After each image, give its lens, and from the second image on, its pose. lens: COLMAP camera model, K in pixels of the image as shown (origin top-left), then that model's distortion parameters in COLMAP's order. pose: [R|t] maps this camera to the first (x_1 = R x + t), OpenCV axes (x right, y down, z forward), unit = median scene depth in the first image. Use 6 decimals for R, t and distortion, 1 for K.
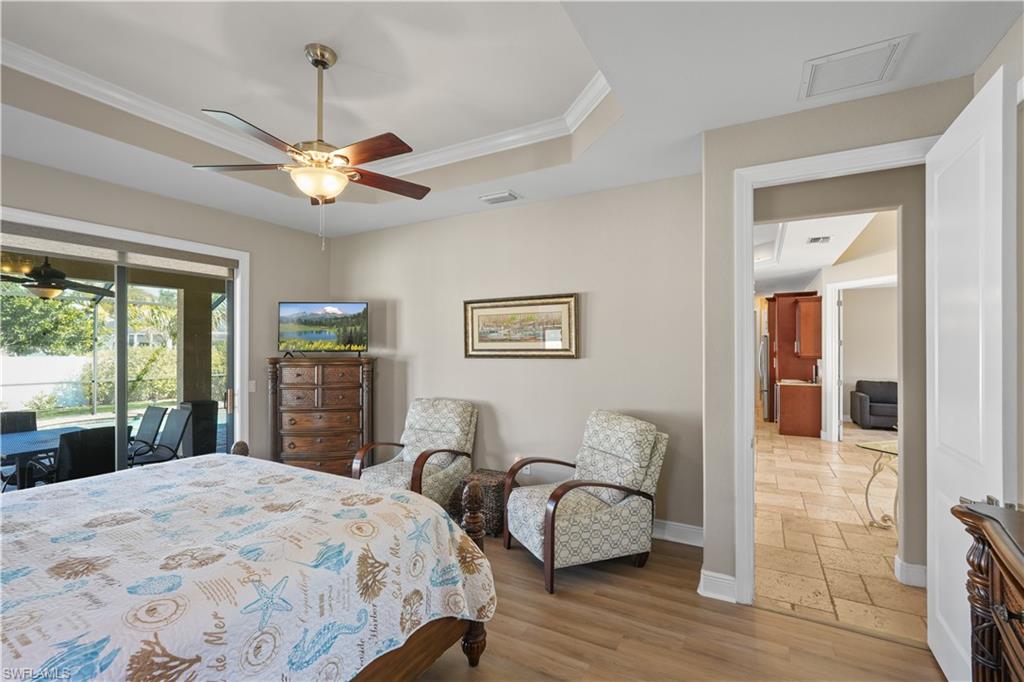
lens RADIAL K [[452.5, 0, 505.4], [0, 452.5, 345.3], [0, 0, 1]] dist [-0.014726, 0.007638]
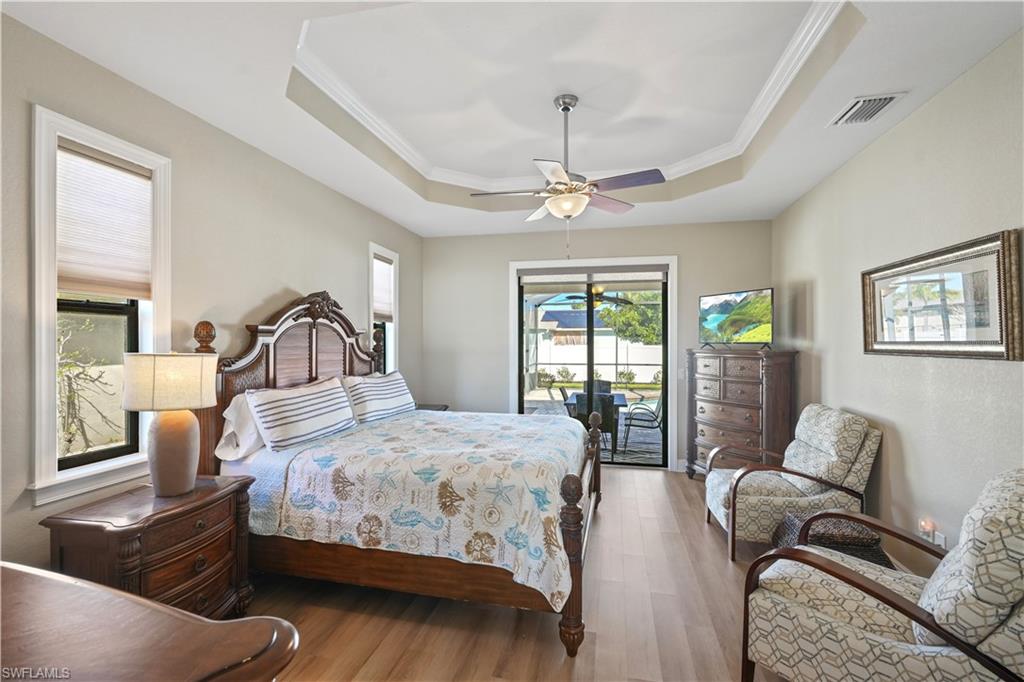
lens RADIAL K [[452.5, 0, 509.0], [0, 452.5, 338.0], [0, 0, 1]] dist [-0.014726, 0.007638]
pose [[0.282949, -0.005122, -0.959121, 0.637416], [0.009071, 0.999955, -0.002664, 0.001311], [0.959092, -0.007946, 0.282983, 0.435985]]
